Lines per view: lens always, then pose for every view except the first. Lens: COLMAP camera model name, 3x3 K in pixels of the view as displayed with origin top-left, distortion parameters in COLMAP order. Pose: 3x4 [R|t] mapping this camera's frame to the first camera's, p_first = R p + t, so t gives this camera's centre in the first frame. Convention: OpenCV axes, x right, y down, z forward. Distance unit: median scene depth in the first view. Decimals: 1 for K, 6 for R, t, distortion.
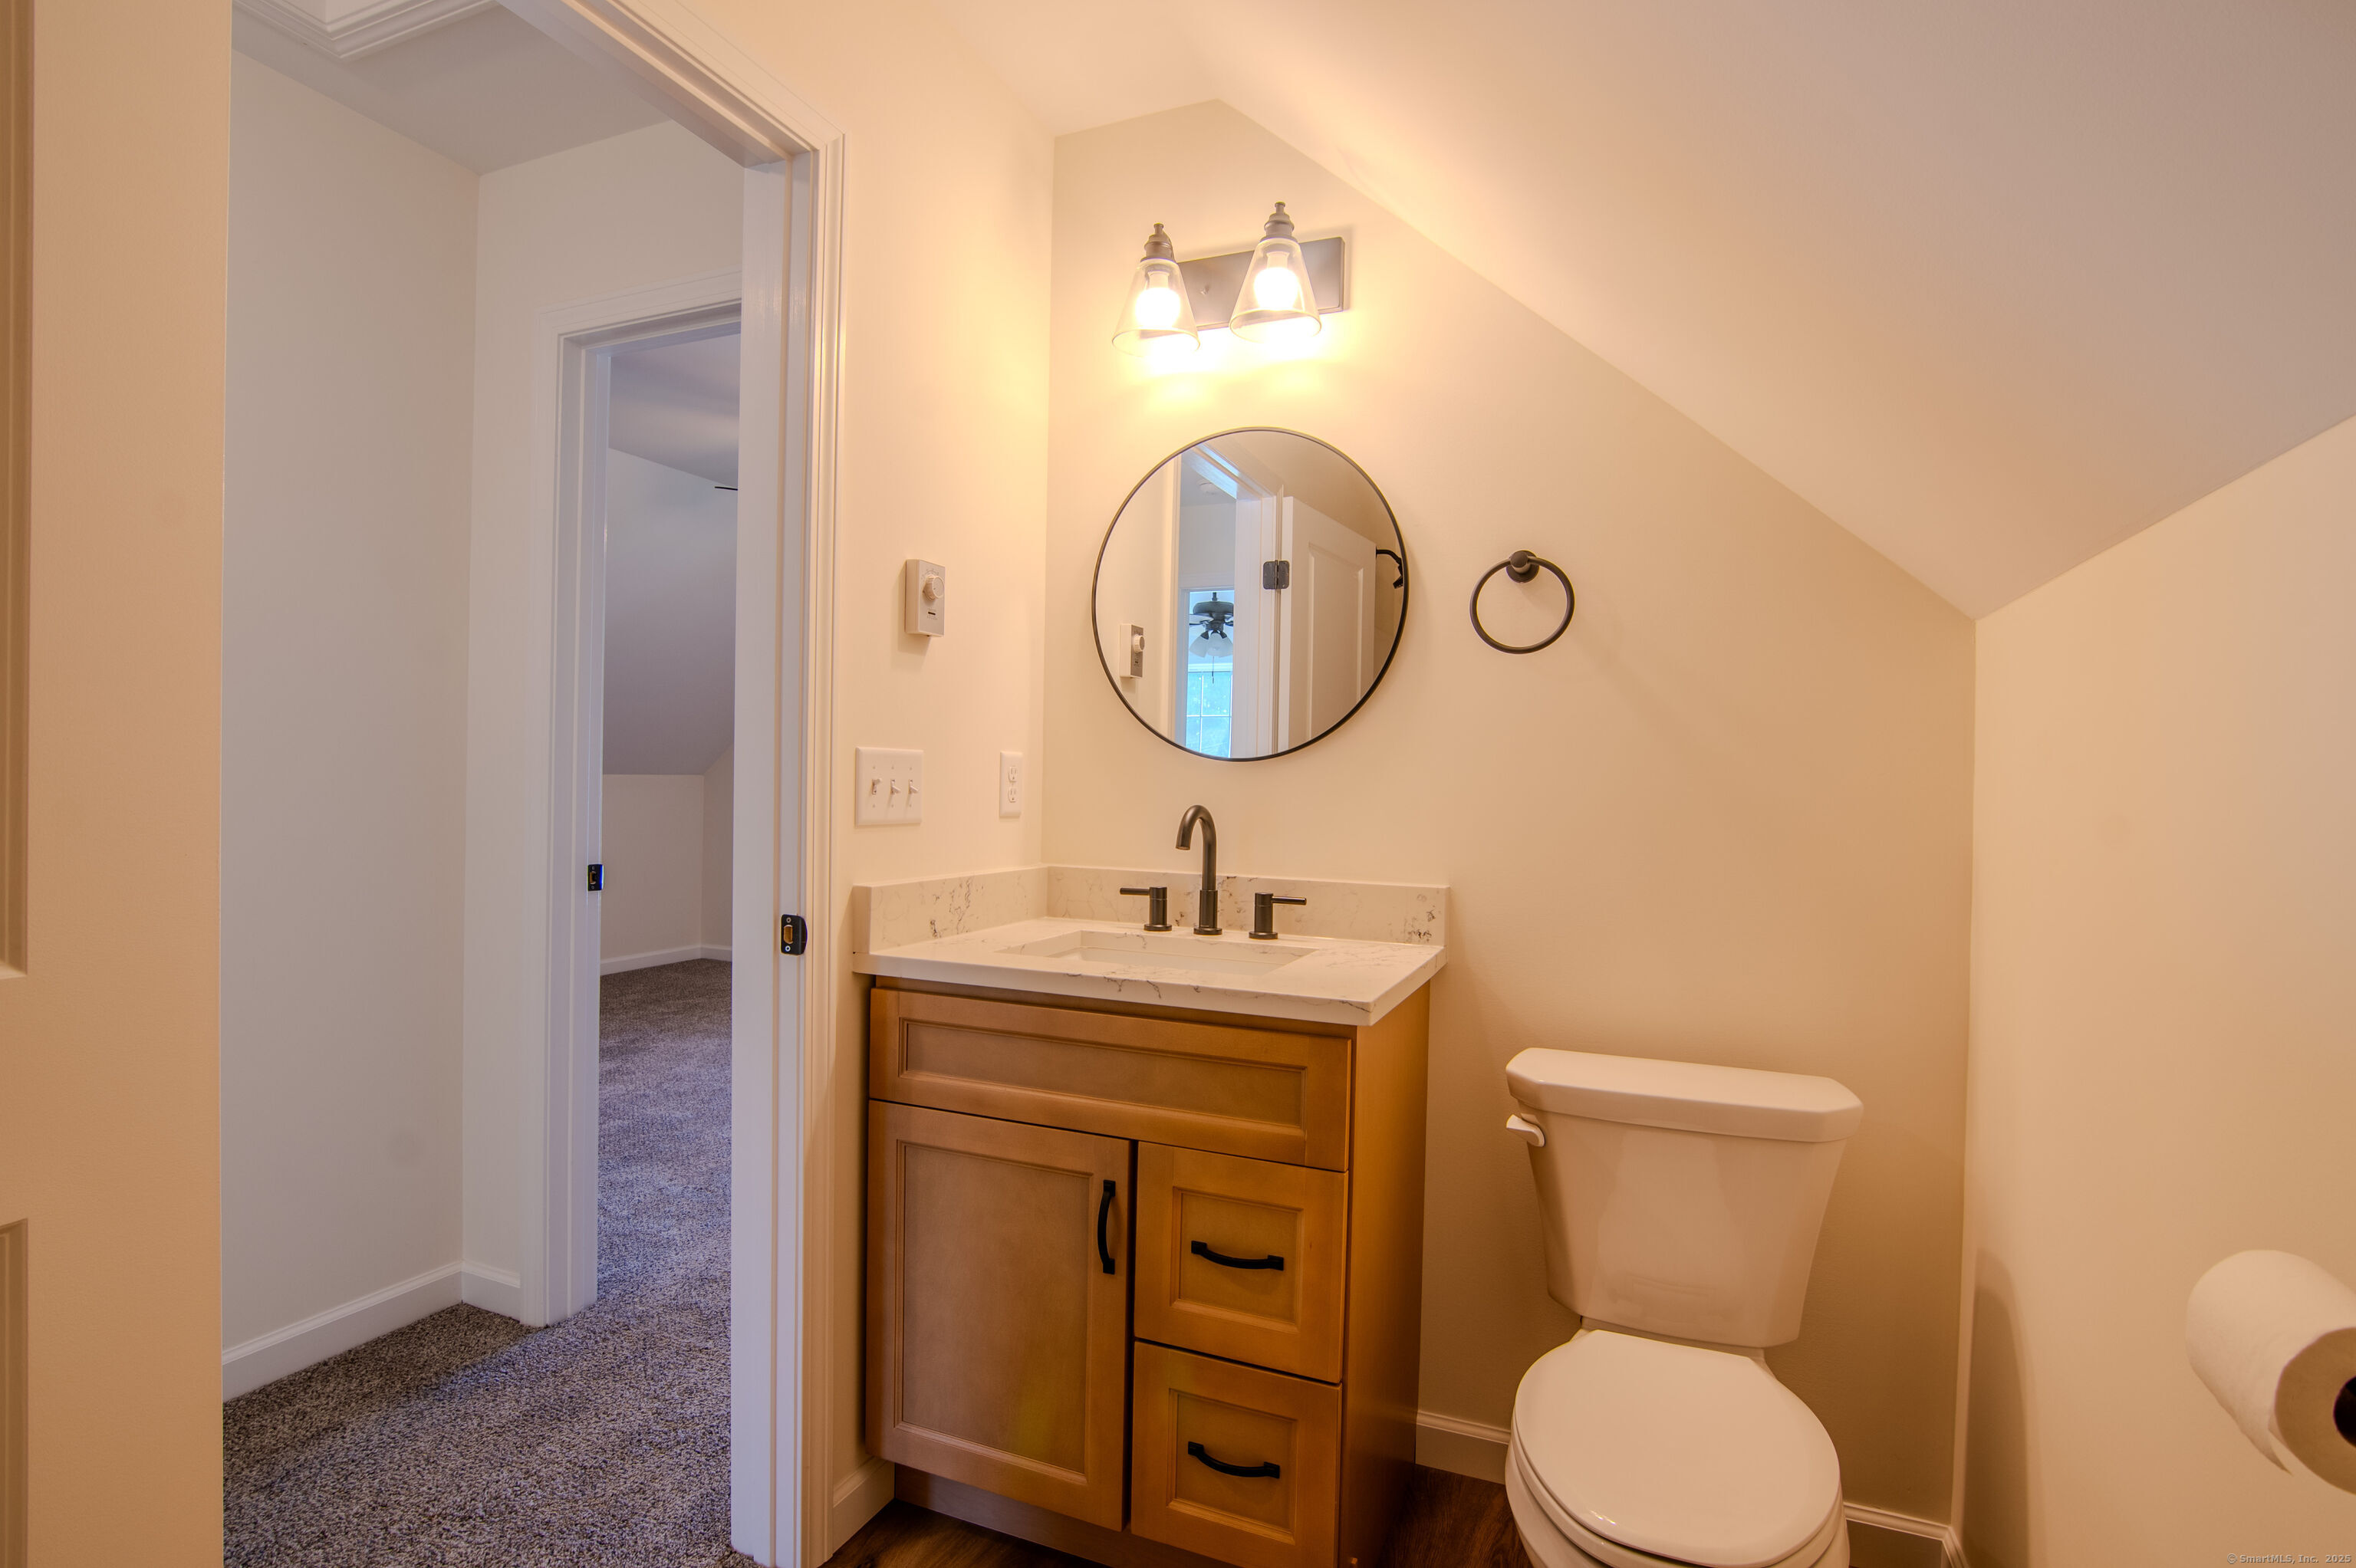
lens RADIAL K [[1151.2, 0, 1172.8], [0, 1151.2, 792.7], [0, 0, 1]] dist [-0.026009, 0.001645]
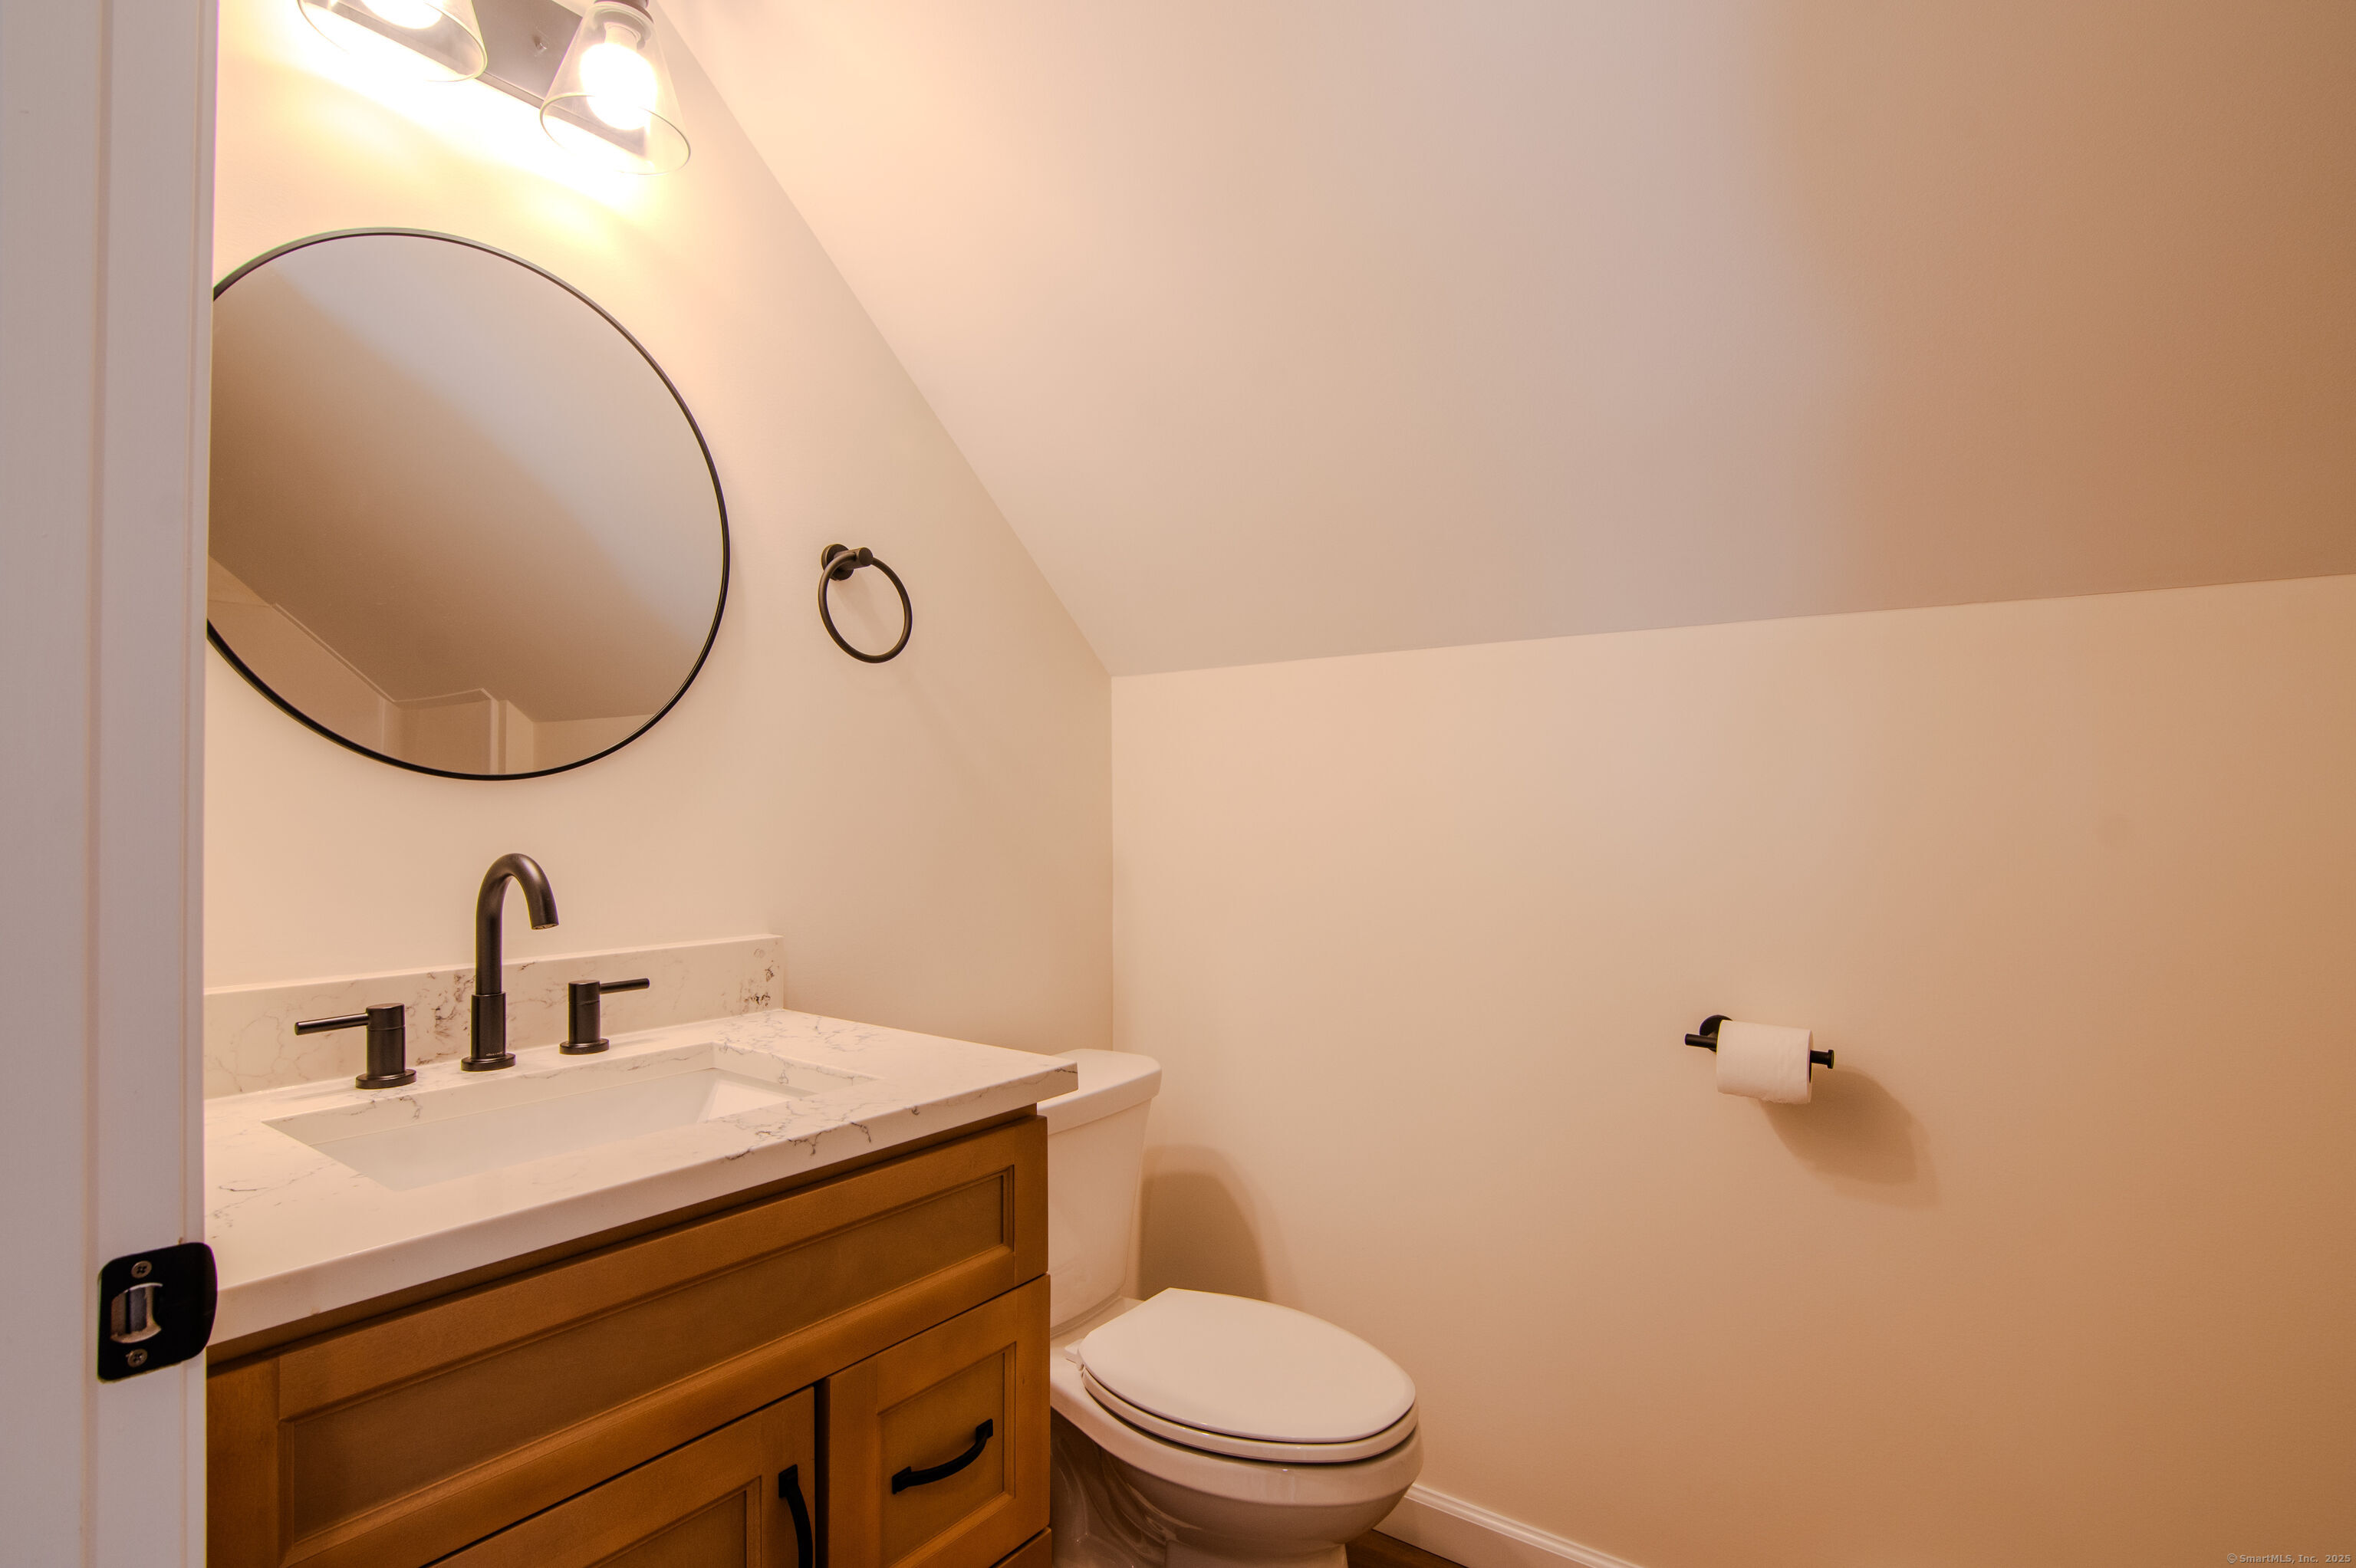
lens RADIAL K [[1139.4, 0, 1164.2], [0, 1139.4, 791.9], [0, 0, 1]] dist [-0.037232, -0.000360]
pose [[0.231268, -0.007929, 0.972858, -0.480878], [0.019804, 0.999798, 0.003441, -0.017363], [-0.972689, 0.018471, 0.231378, 0.541657]]
